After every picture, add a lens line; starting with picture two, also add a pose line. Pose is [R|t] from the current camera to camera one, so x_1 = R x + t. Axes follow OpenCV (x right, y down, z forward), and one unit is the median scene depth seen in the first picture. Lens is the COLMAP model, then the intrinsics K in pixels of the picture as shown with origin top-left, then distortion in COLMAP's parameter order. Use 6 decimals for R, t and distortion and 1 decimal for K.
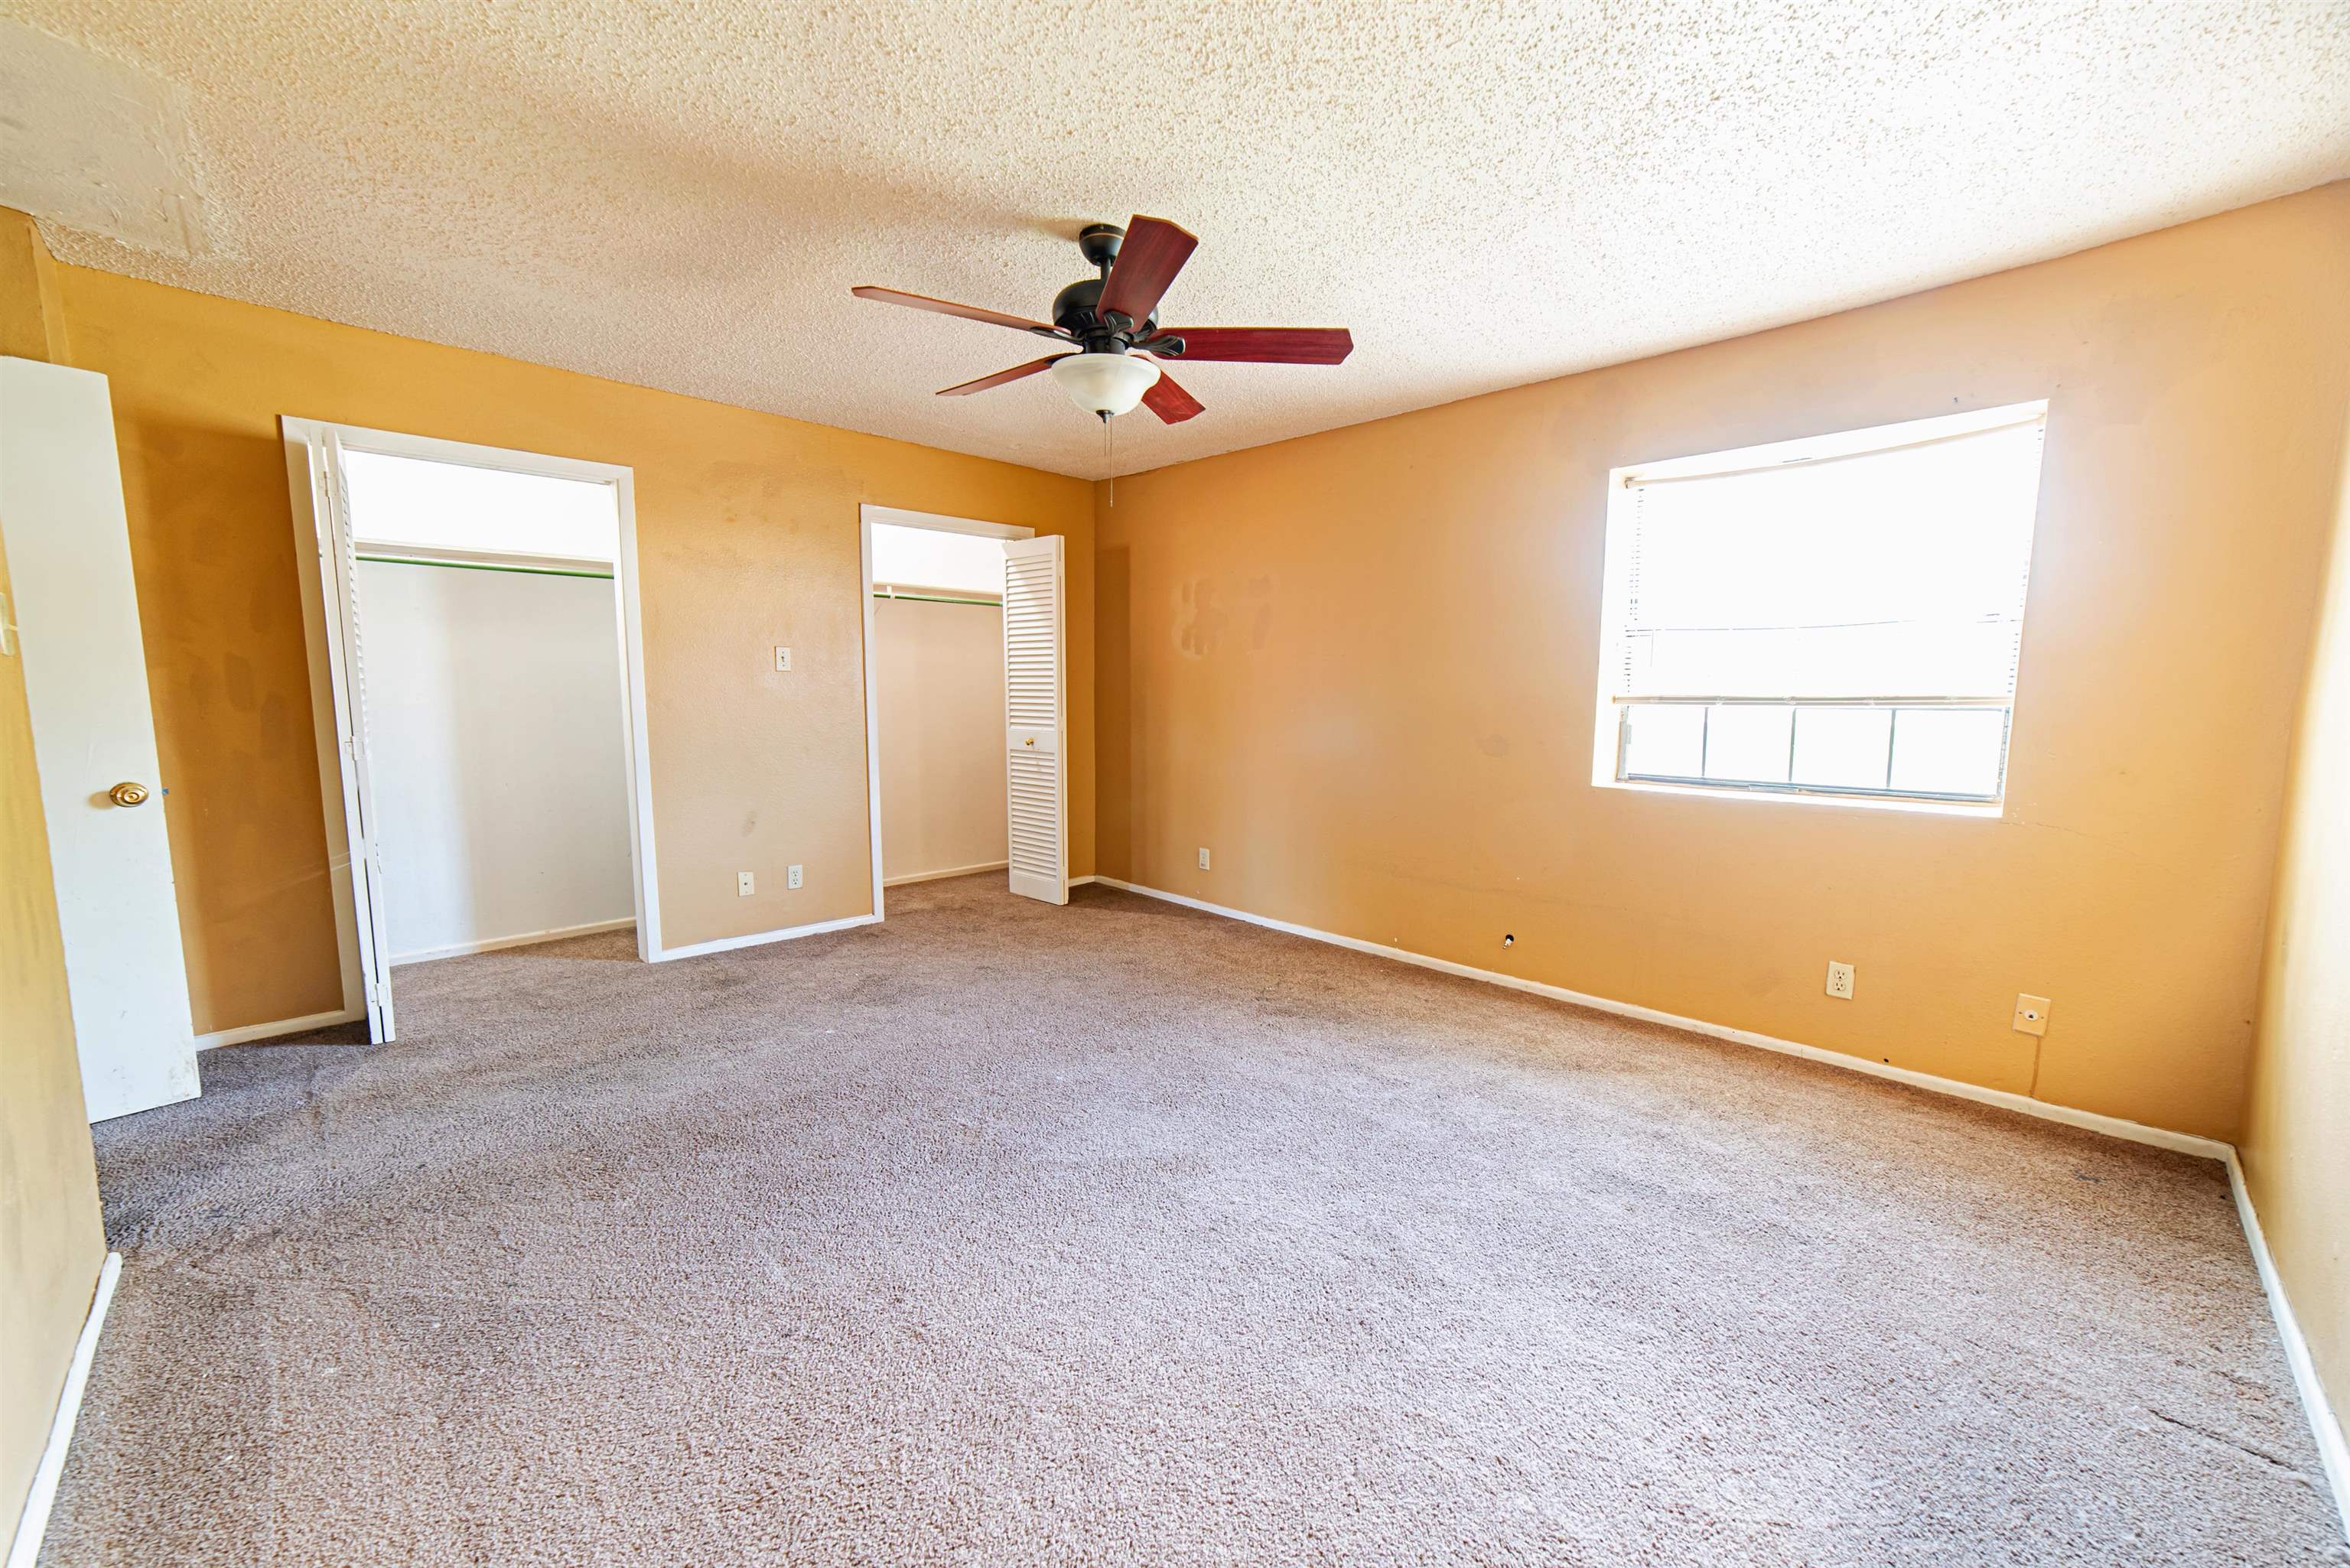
lens RADIAL K [[904.5, 0, 1174.5], [0, 904.5, 786.4], [0, 0, 1]] dist [-0.022143, 0.008329]
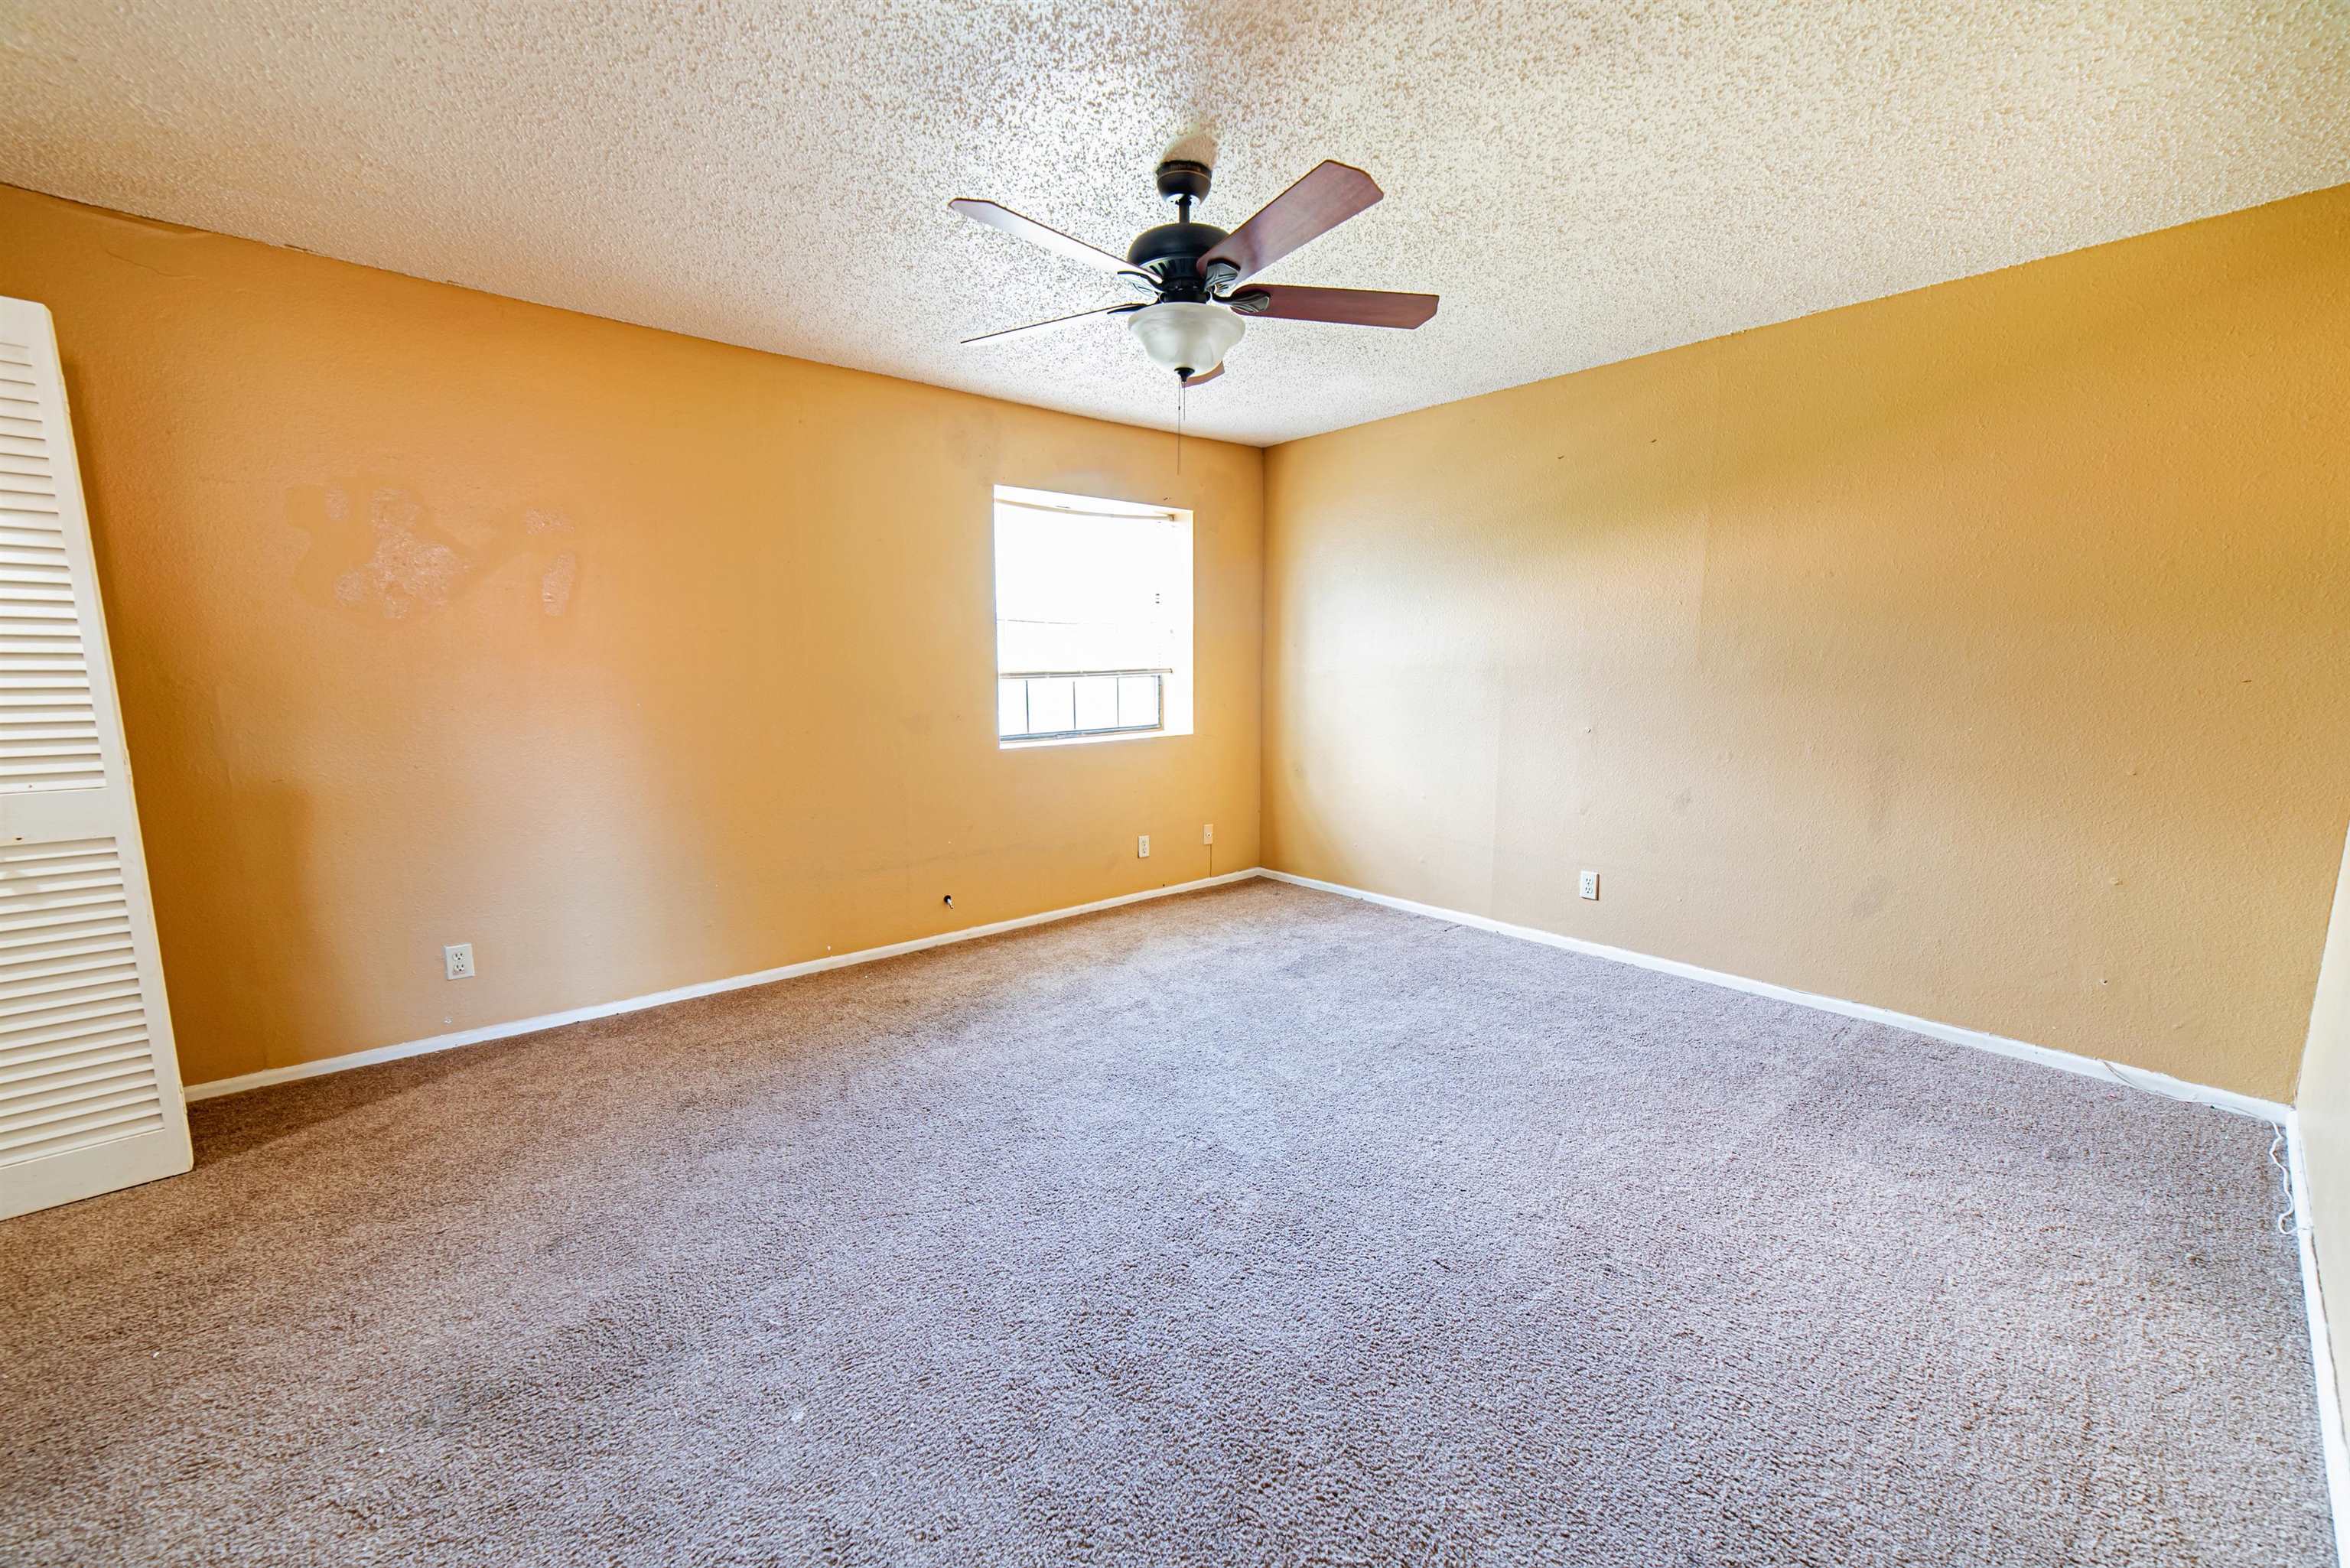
lens RADIAL K [[904.5, 0, 1174.5], [0, 904.5, 786.4], [0, 0, 1]] dist [-0.022143, 0.008329]
pose [[0.077098, -0.142909, 0.986728, -0.726535], [0.111030, 0.984749, 0.133947, -0.088185], [-0.990822, 0.099229, 0.091789, 0.671516]]
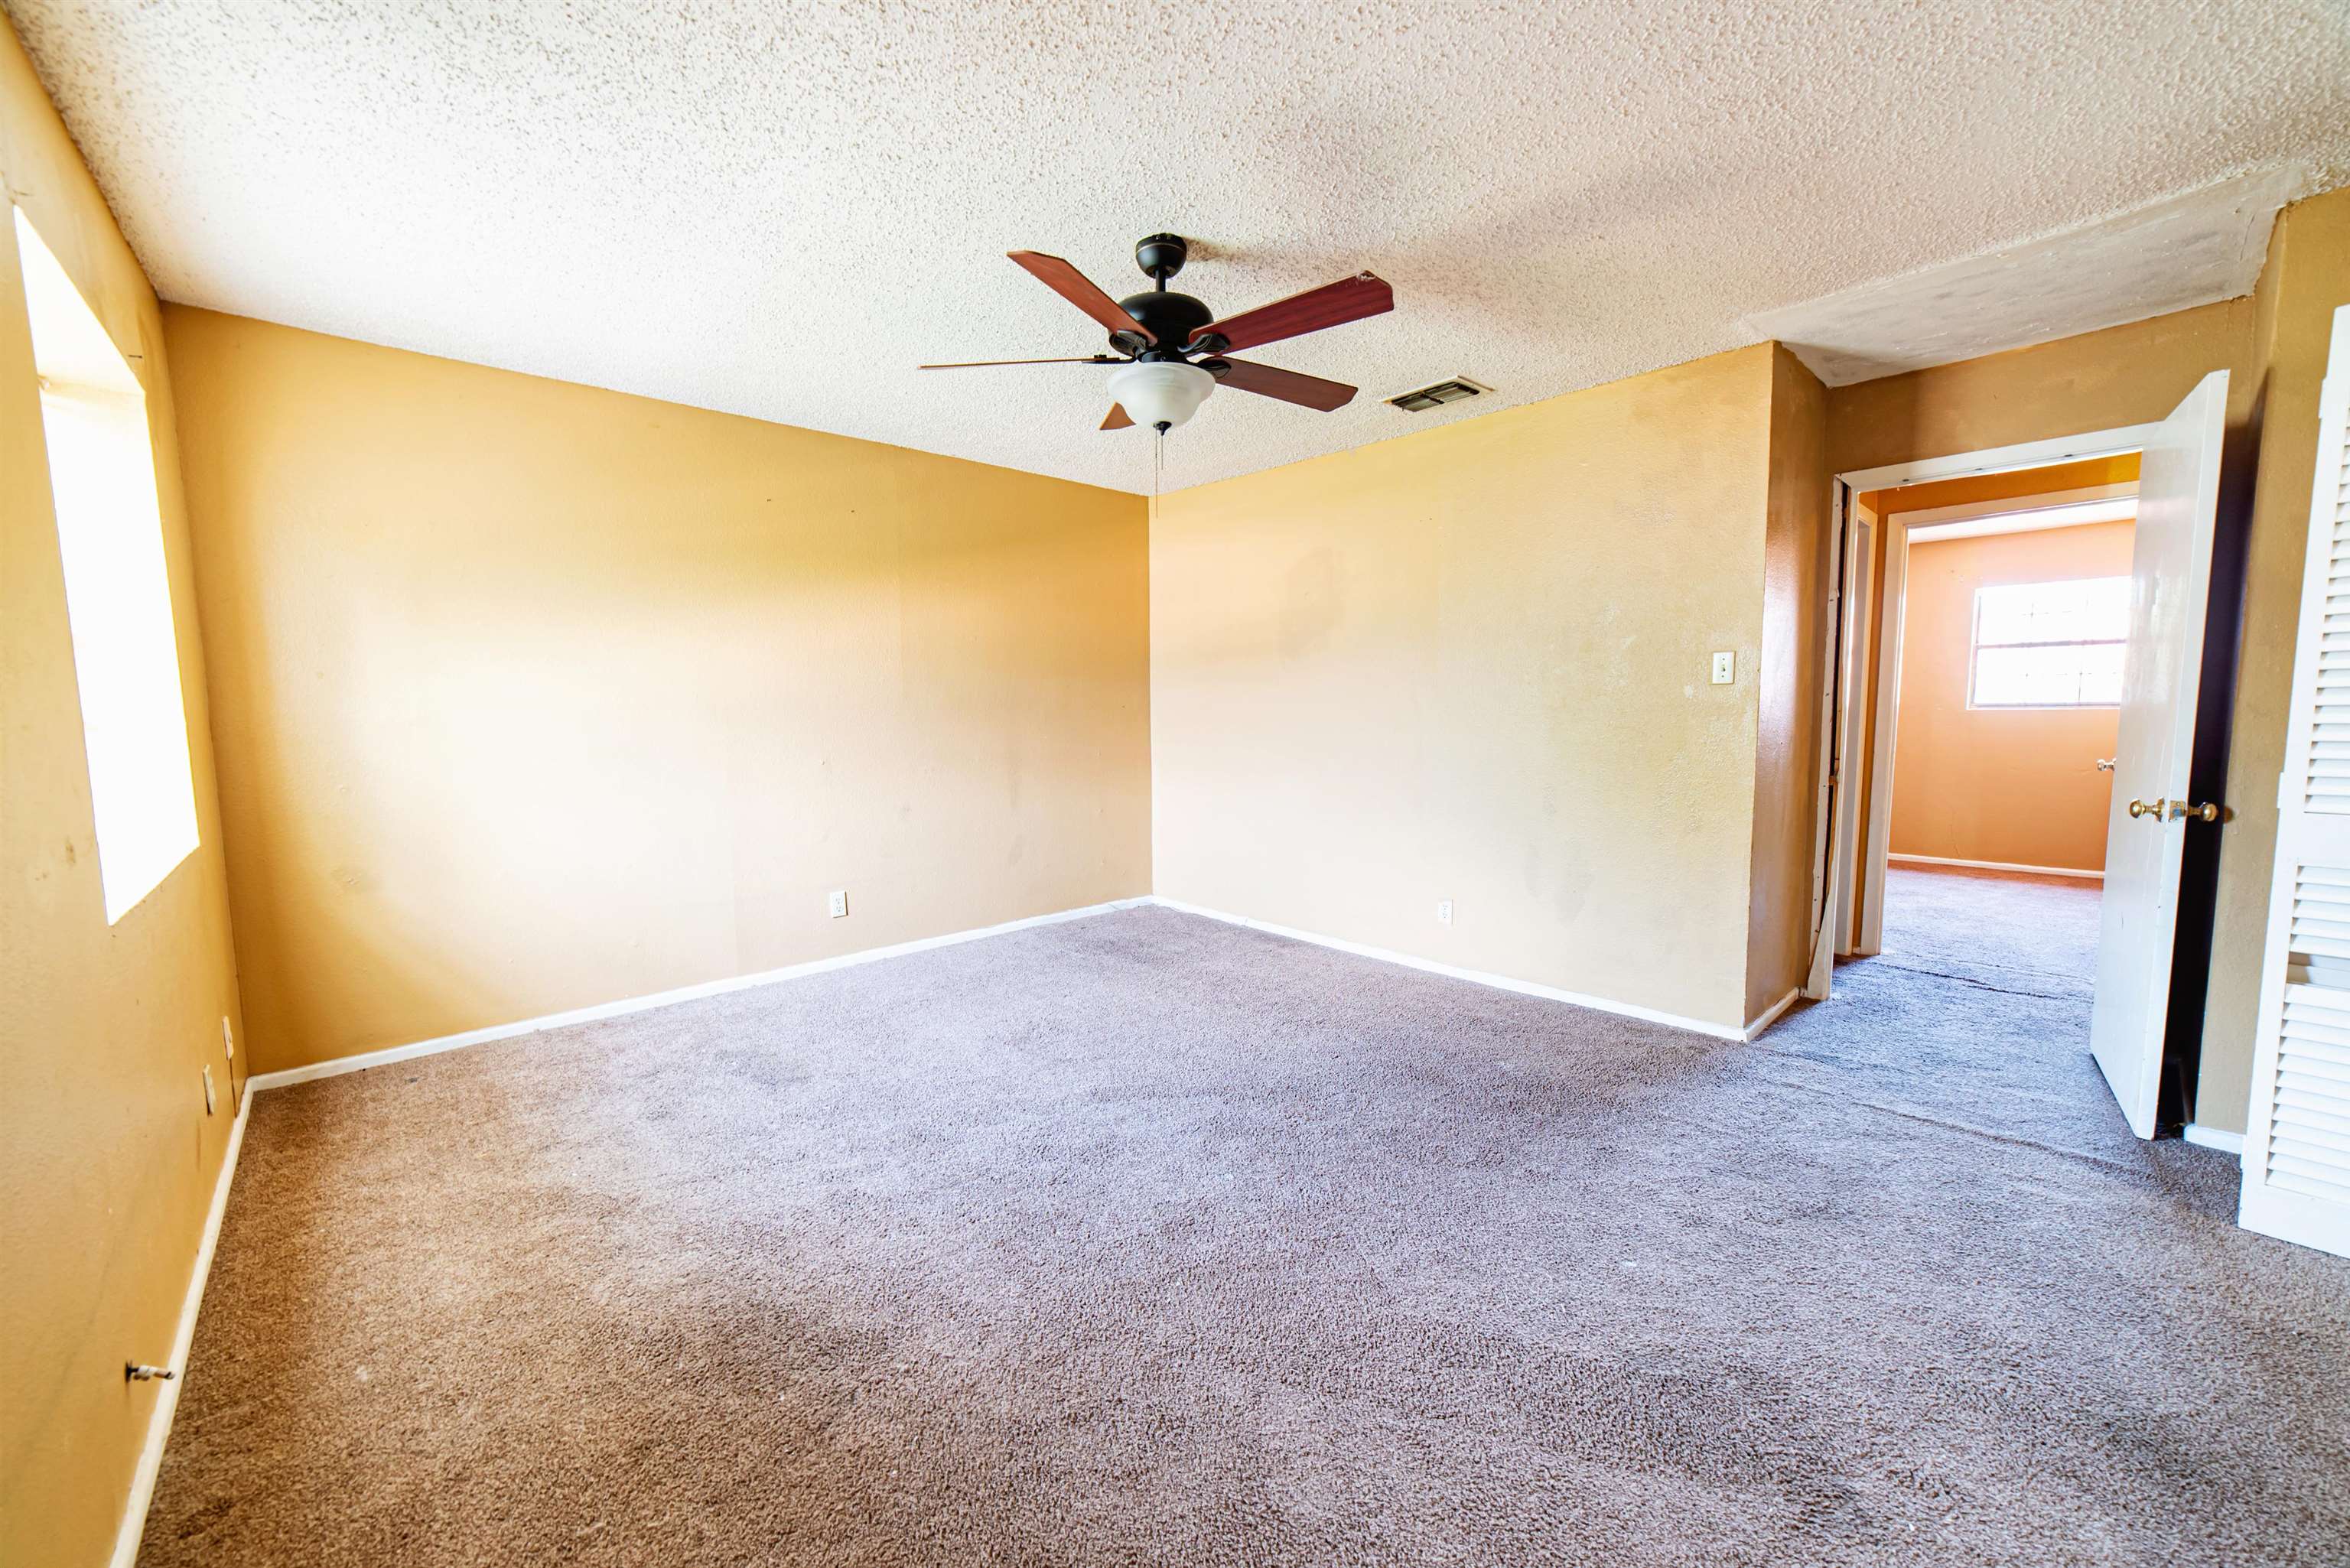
lens RADIAL K [[904.5, 0, 1174.5], [0, 904.5, 786.4], [0, 0, 1]] dist [-0.022143, 0.008329]
pose [[-0.999308, -0.003008, 0.037061, -0.090831], [0.004630, 0.978898, 0.204295, -0.162735], [-0.036893, 0.204325, -0.978208, 1.423694]]
